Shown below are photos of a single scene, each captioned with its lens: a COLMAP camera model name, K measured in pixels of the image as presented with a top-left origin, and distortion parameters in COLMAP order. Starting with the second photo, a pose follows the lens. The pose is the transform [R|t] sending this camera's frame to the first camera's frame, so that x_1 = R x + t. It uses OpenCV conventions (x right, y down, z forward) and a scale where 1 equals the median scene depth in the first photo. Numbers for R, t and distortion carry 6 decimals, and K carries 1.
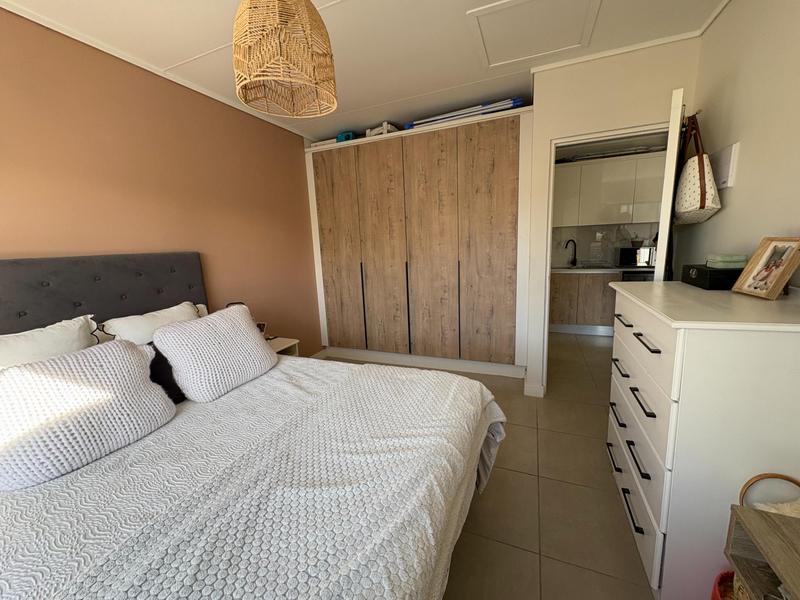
lens RADIAL K [[317.7, 0, 399.6], [0, 317.7, 298.8], [0, 0, 1]] dist [-0.000082, -0.000070]
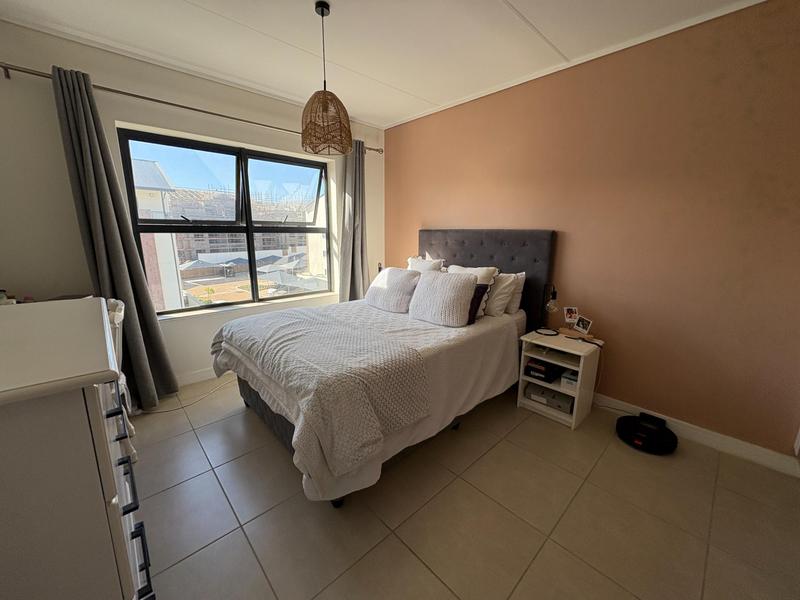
lens RADIAL K [[317.7, 0, 399.6], [0, 317.7, 298.8], [0, 0, 1]] dist [-0.000082, -0.000070]
pose [[-0.409692, 0.235388, -0.881332, 0.742641], [-0.151936, 0.935033, 0.320358, -0.246519], [0.899482, 0.265154, -0.347311, 1.232366]]
